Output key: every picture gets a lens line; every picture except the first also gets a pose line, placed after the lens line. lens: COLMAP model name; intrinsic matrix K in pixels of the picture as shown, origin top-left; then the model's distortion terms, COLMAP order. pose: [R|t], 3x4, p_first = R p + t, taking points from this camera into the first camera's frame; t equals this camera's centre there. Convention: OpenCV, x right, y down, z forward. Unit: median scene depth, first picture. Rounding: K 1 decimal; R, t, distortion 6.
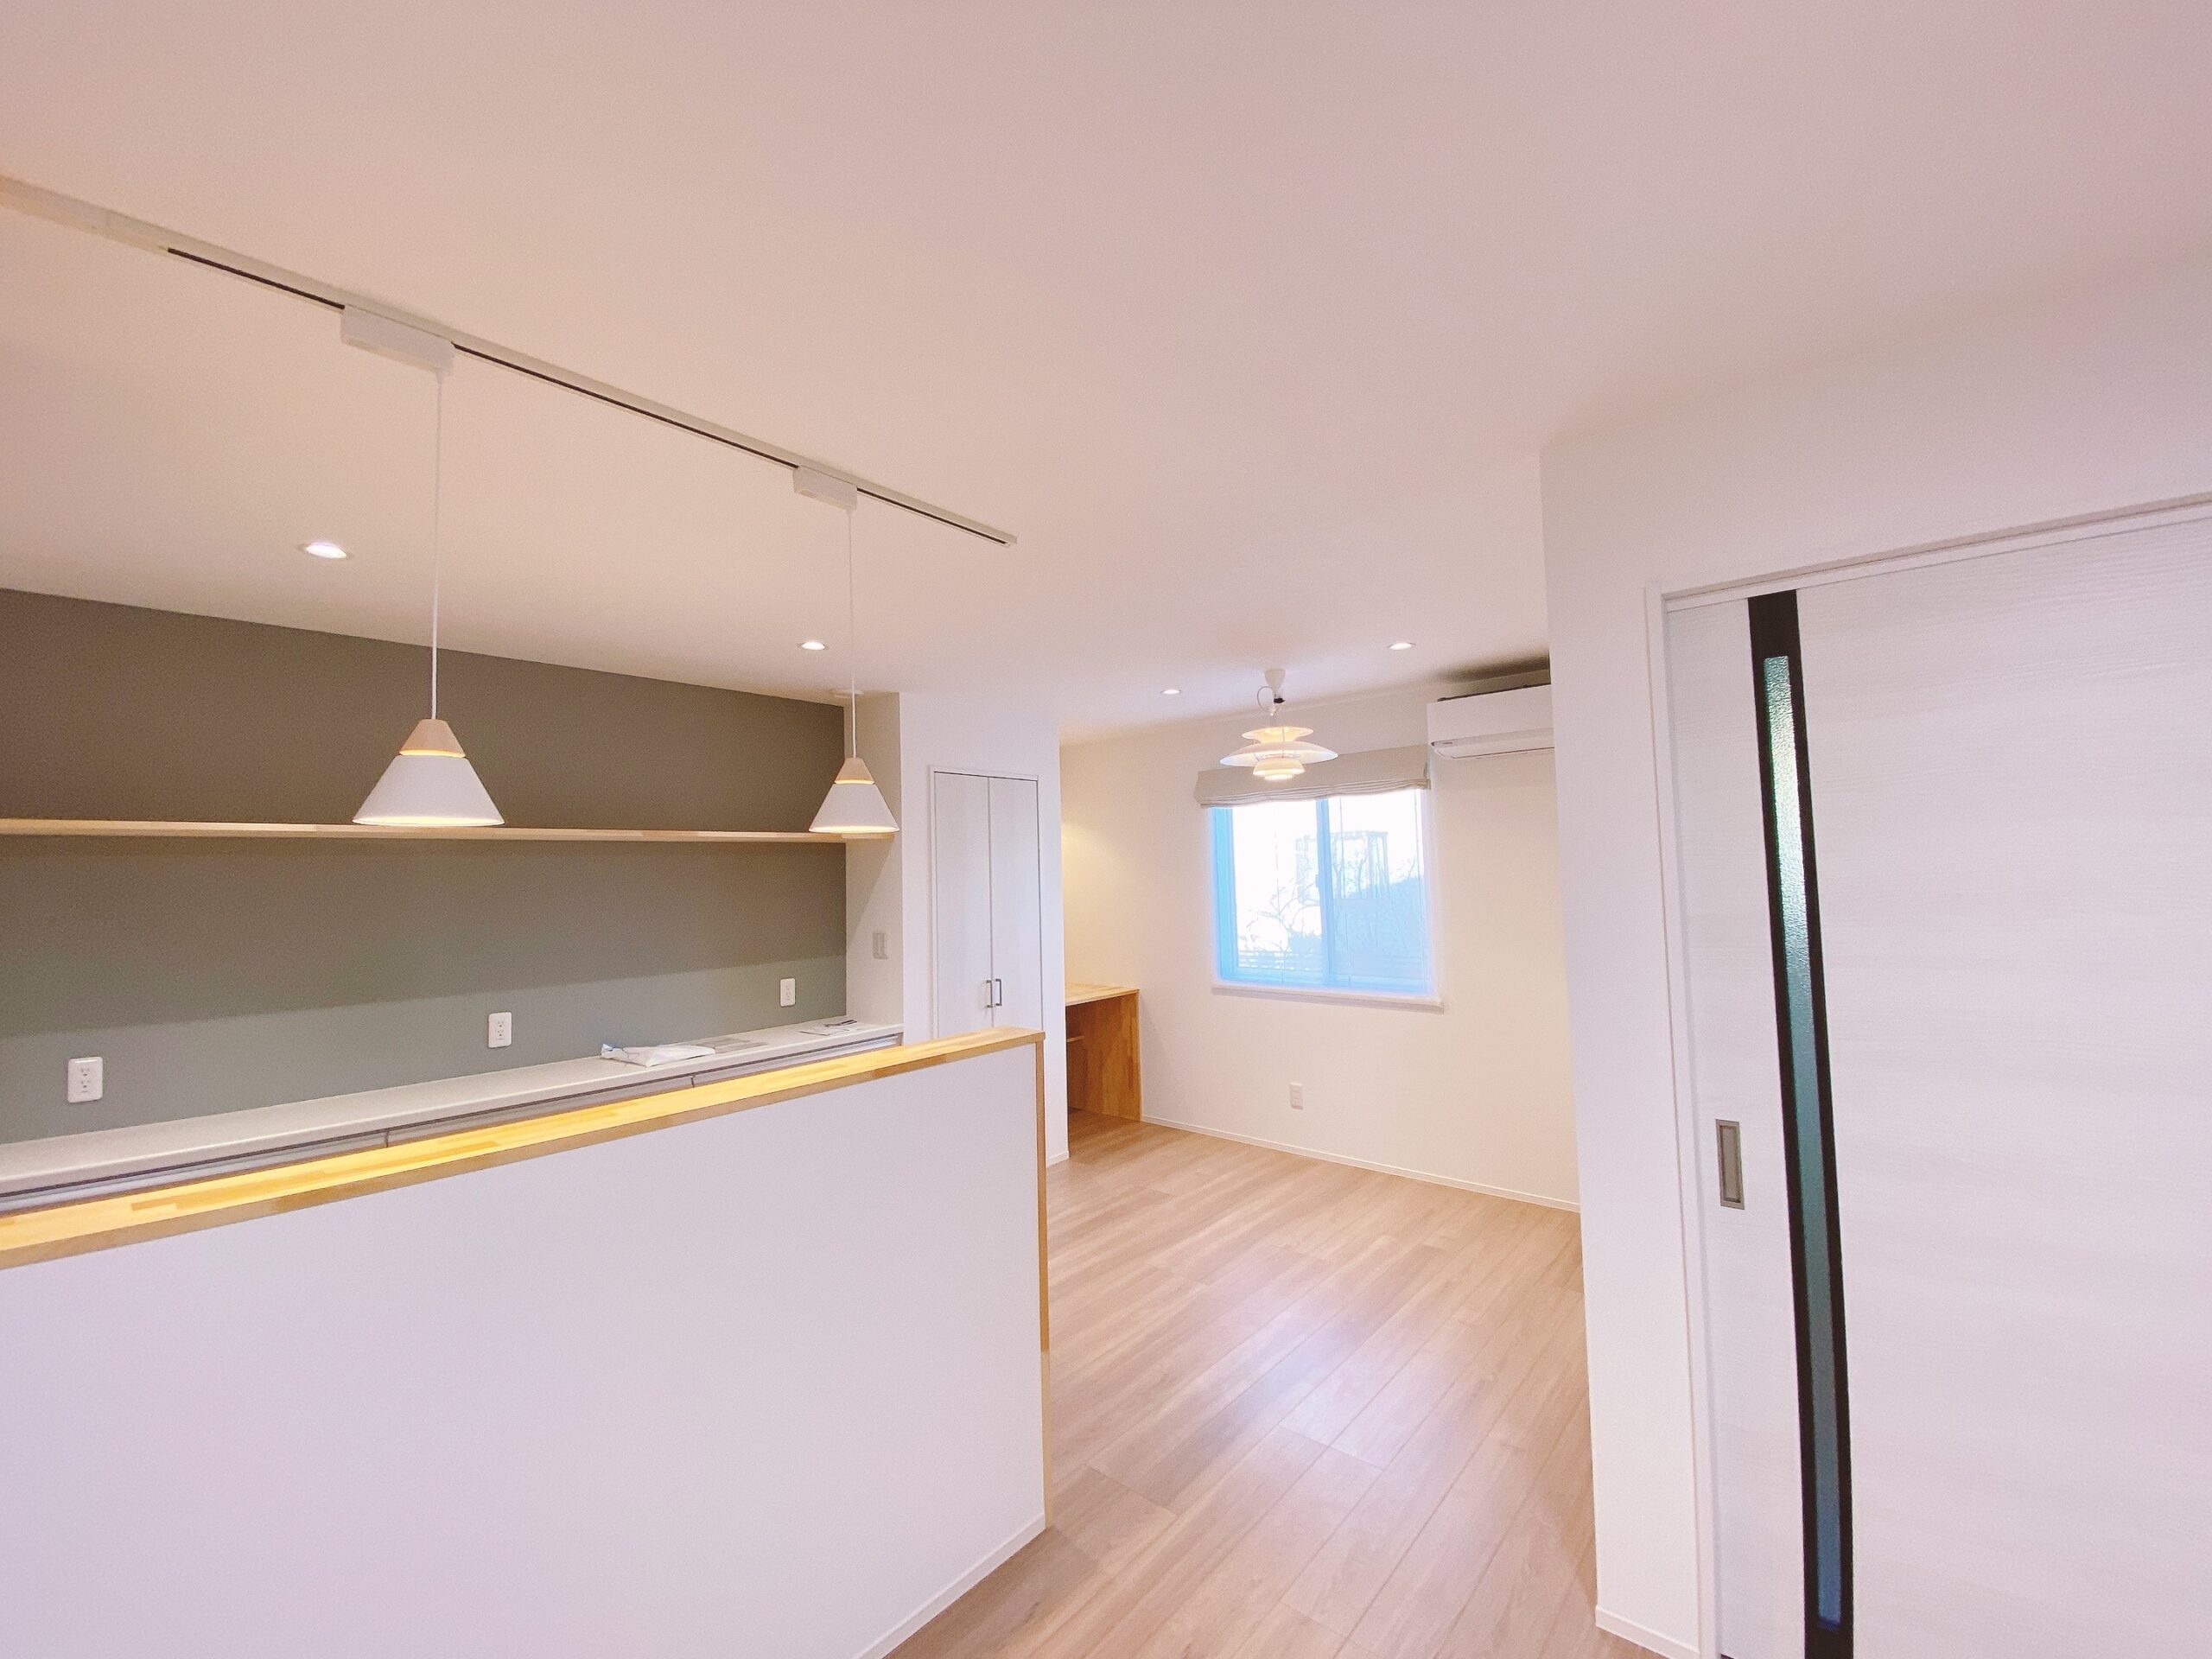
lens RADIAL K [[887.8, 0, 1108.3], [0, 887.8, 819.7], [0, 0, 1]] dist [0.050074, -0.000071]
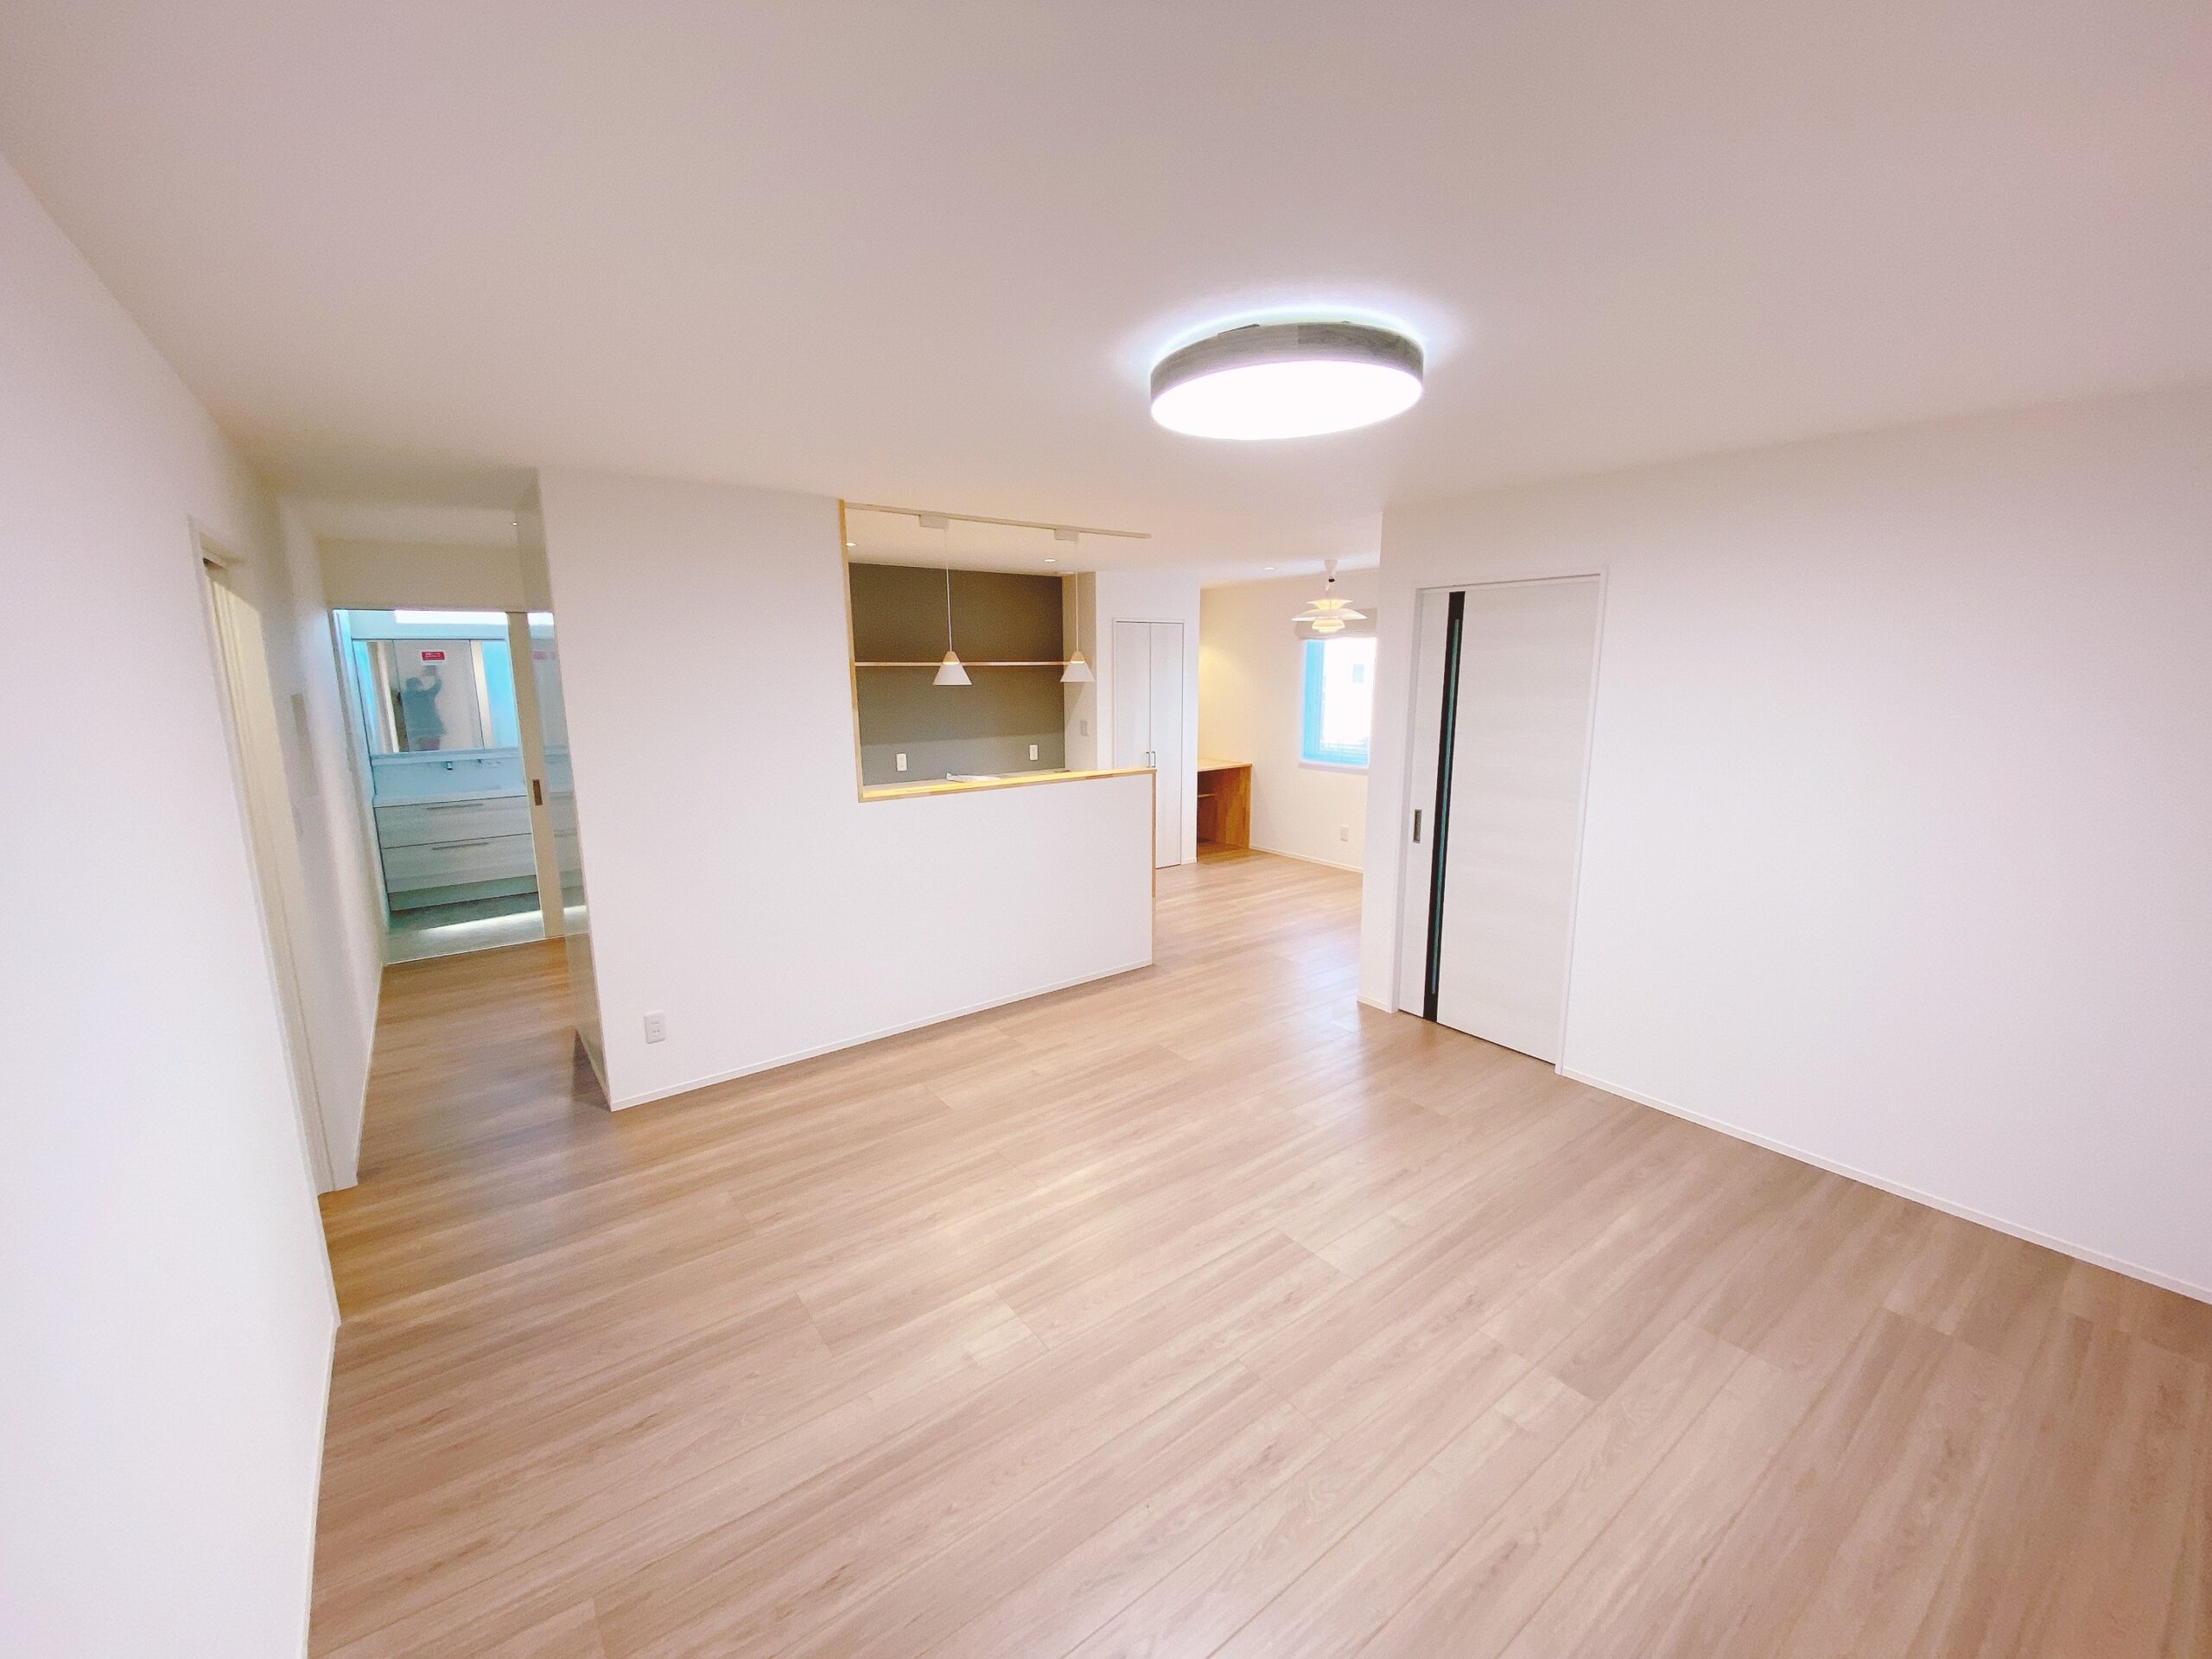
lens RADIAL K [[887.8, 0, 1108.3], [0, 887.8, 819.7], [0, 0, 1]] dist [0.050074, -0.000071]
pose [[0.976799, 0.056446, -0.206585, 0.150923], [-0.005630, 0.971074, 0.238712, -0.095259], [0.214083, -0.232010, 0.948862, -0.647536]]
